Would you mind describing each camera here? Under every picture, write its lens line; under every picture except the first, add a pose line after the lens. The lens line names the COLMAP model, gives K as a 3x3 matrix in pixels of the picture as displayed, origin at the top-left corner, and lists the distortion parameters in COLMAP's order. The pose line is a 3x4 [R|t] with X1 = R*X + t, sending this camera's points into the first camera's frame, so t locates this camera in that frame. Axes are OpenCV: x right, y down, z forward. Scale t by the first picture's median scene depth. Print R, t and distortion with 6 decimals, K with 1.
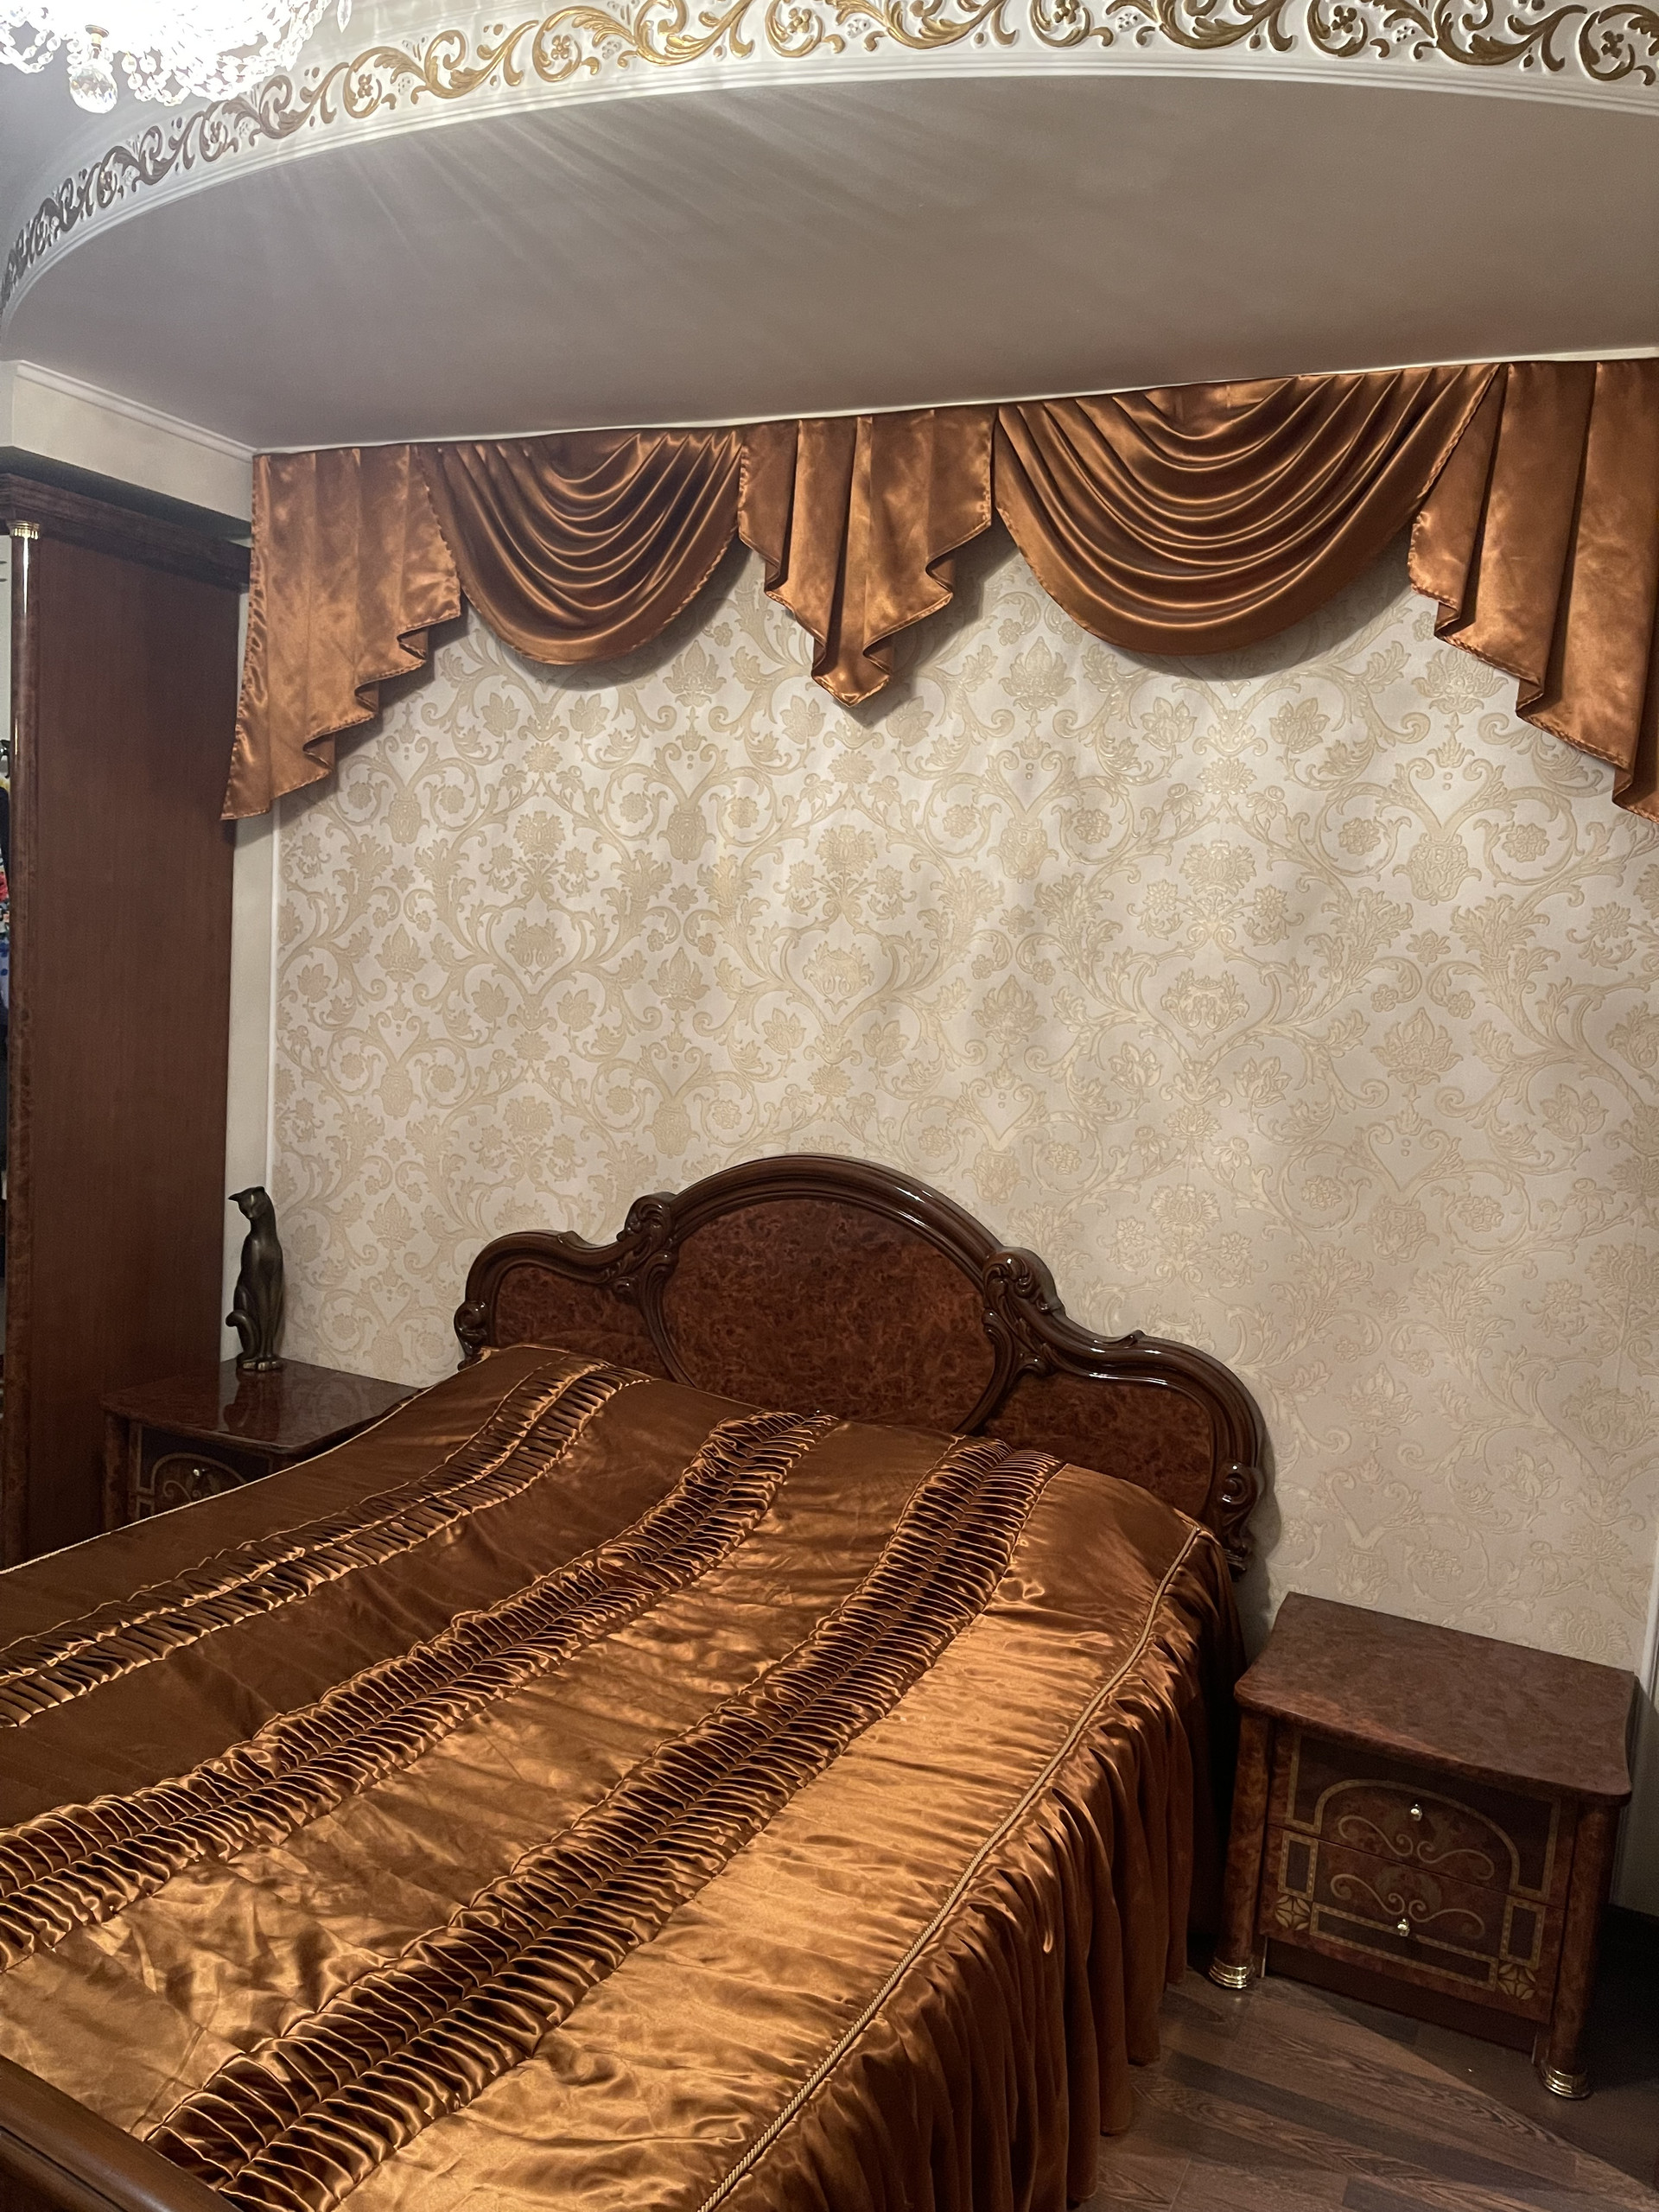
lens RADIAL K [[1676.2, 0, 789.5], [0, 1676.2, 1144.1], [0, 0, 1]] dist [0.040830, -0.023973]
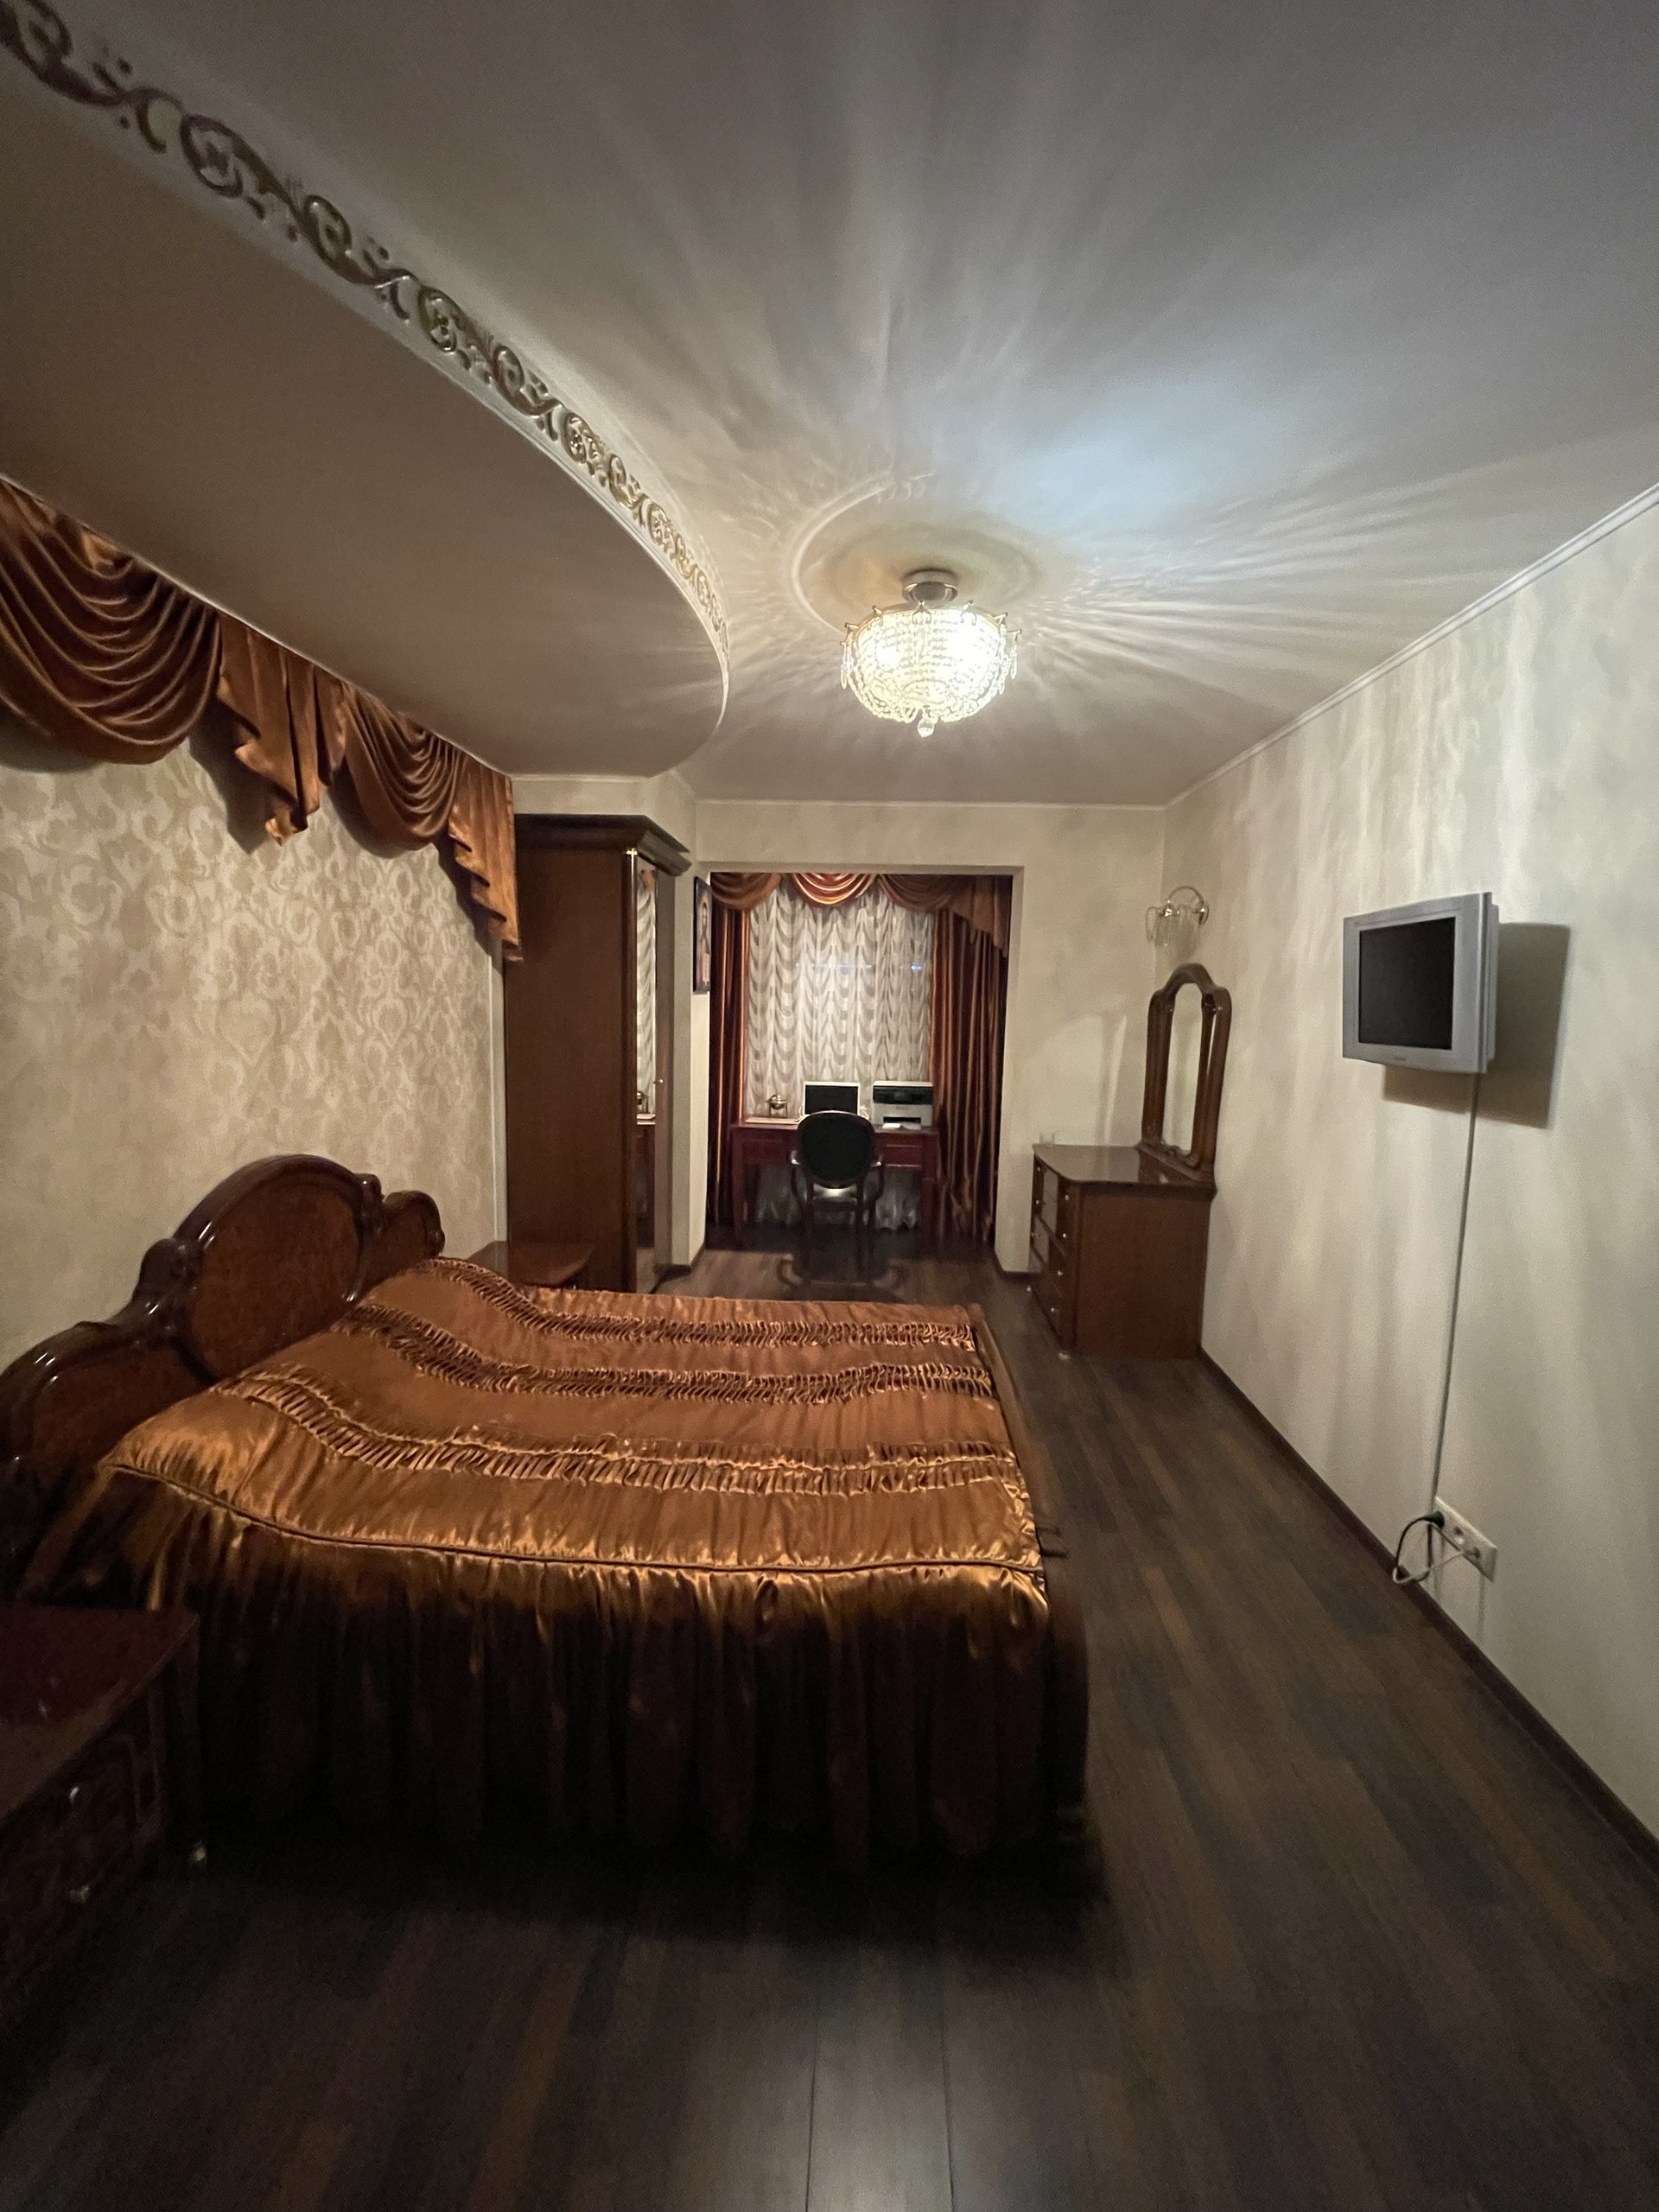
lens RADIAL K [[893.9, 0, 818.8], [0, 893.9, 1100.1], [0, 0, 1]] dist [-0.008786, -0.000018]
pose [[-0.397302, -0.189949, 0.897814, -0.823750], [0.067526, 0.969640, 0.235027, -0.185999], [-0.915200, 0.154002, -0.372413, 0.846915]]
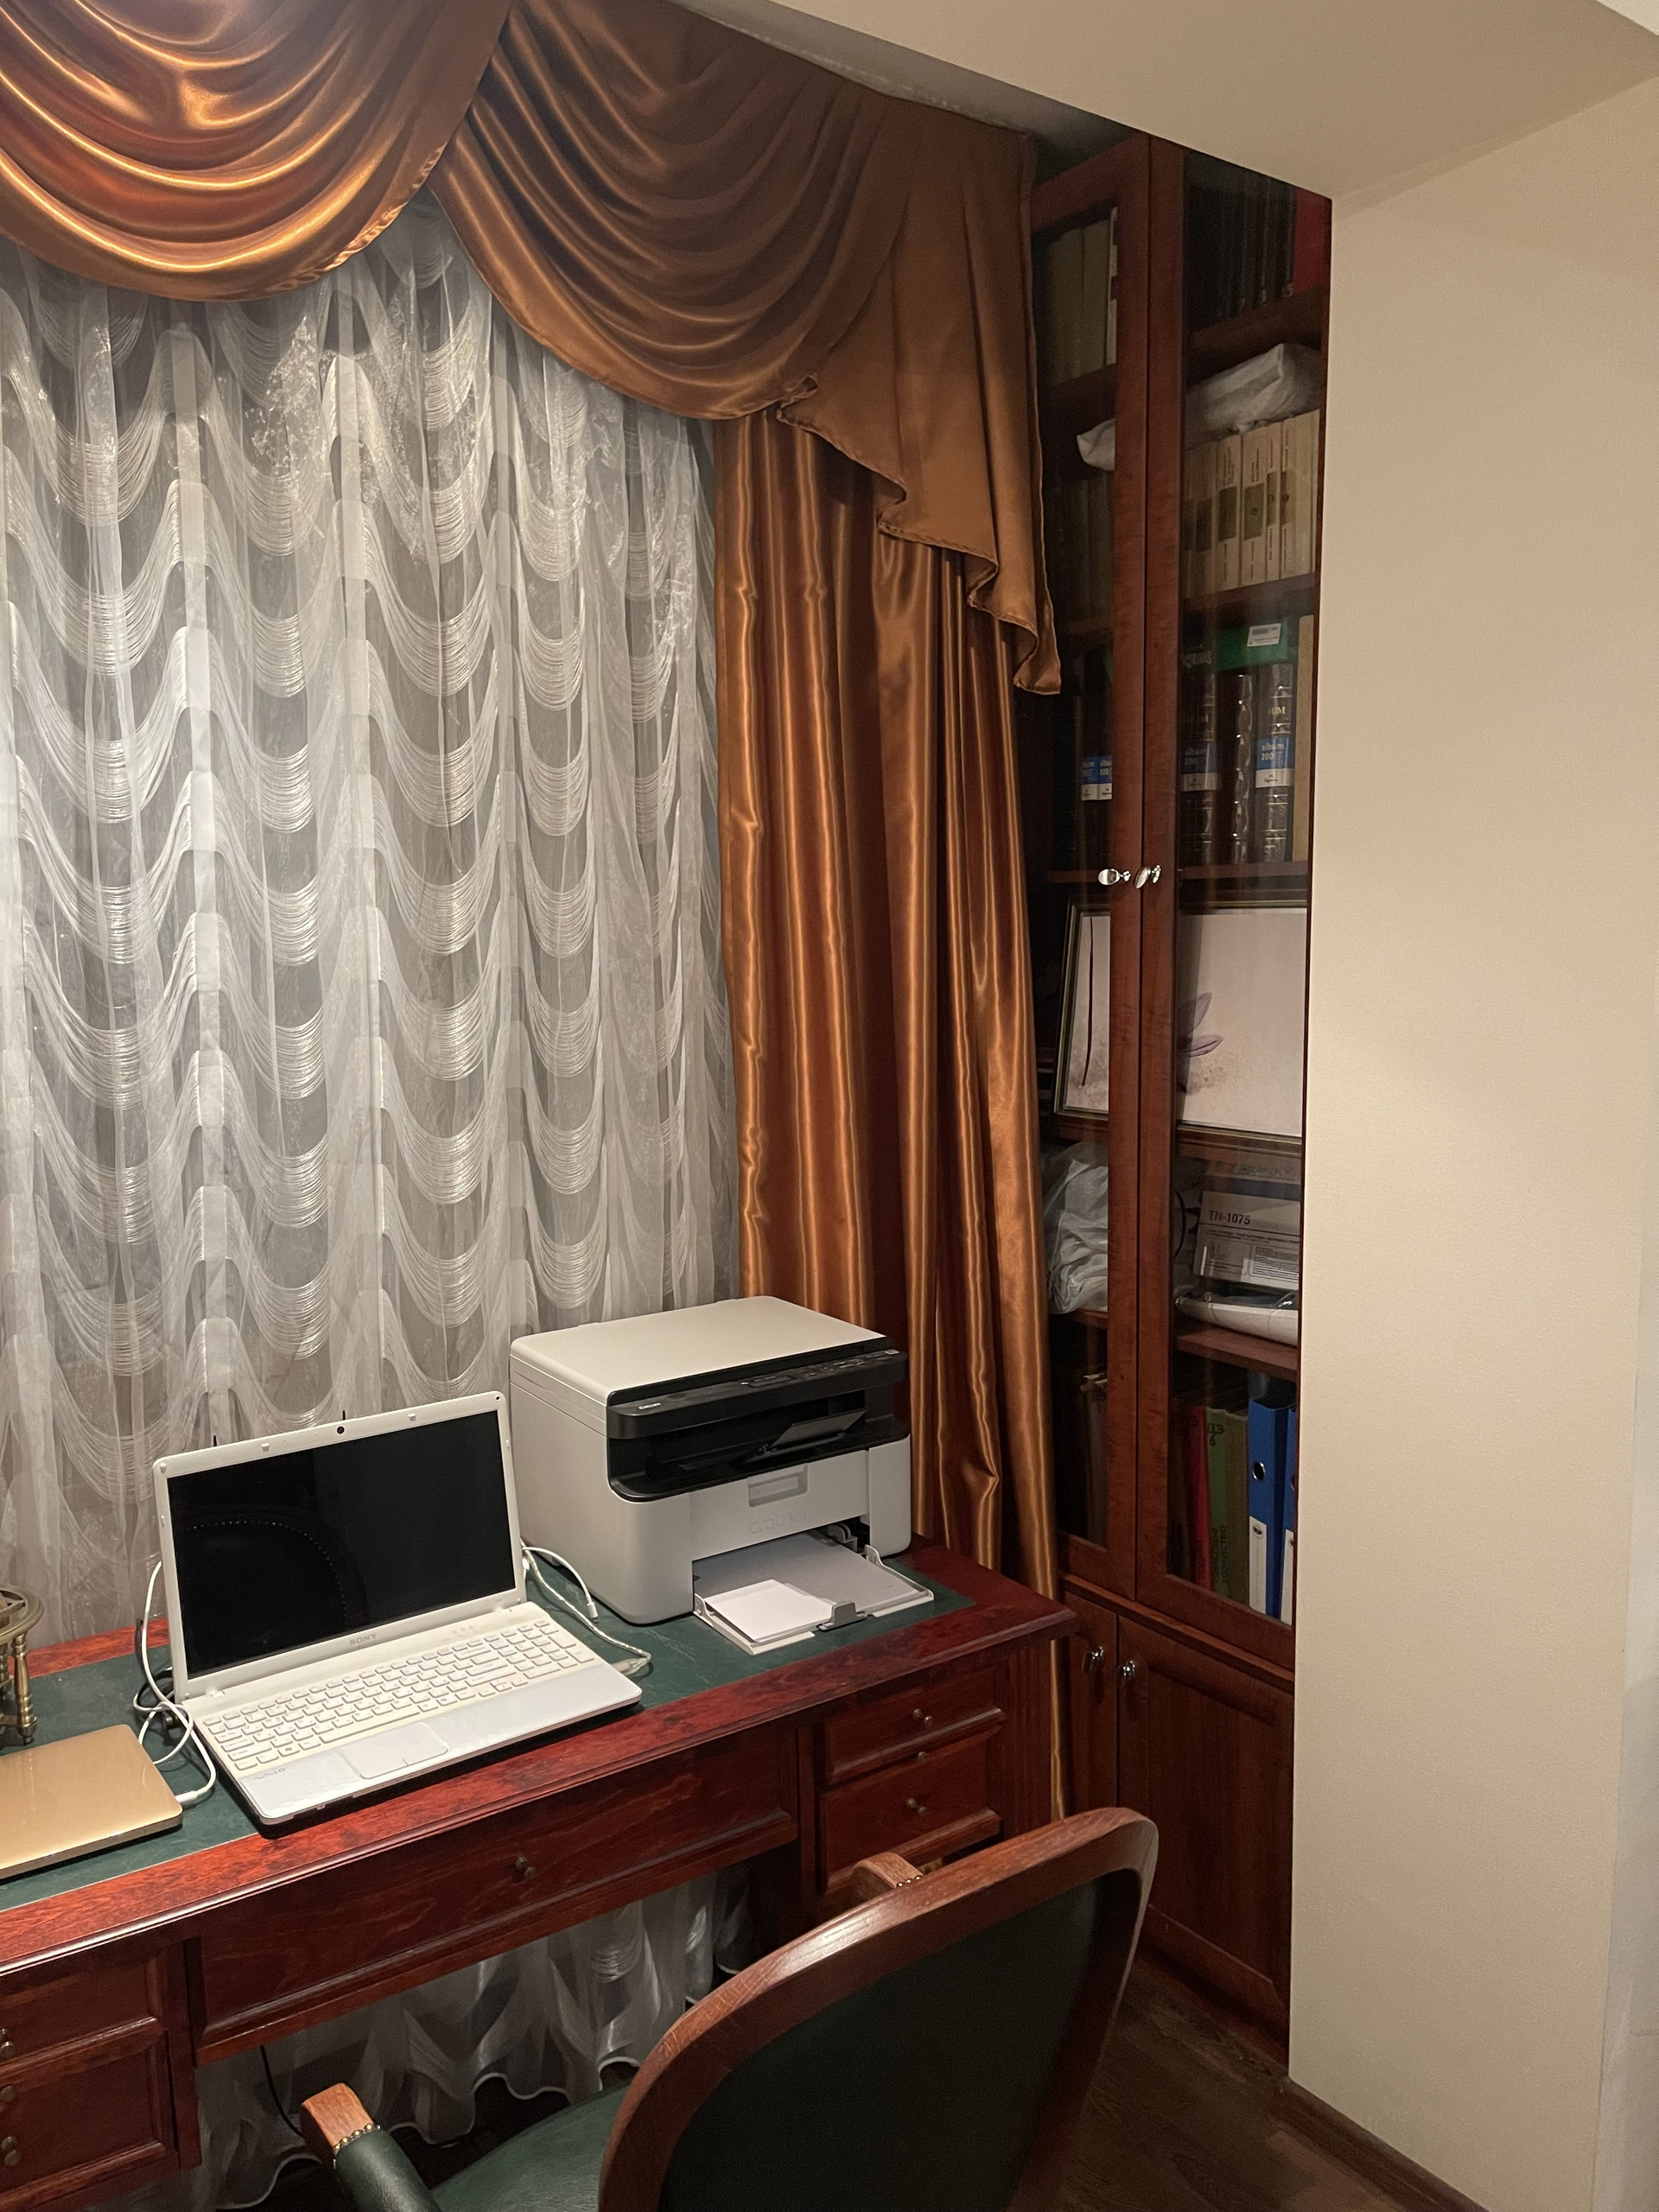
lens RADIAL K [[1676.2, 0, 835.5], [0, 1676.2, 1112.1], [0, 0, 1]] dist [0.040830, -0.023973]
pose [[-0.890008, -0.107953, 0.442980, 0.373835], [0.013399, 0.964954, 0.262077, -0.035099], [-0.455748, 0.239186, -0.857370, 0.524040]]
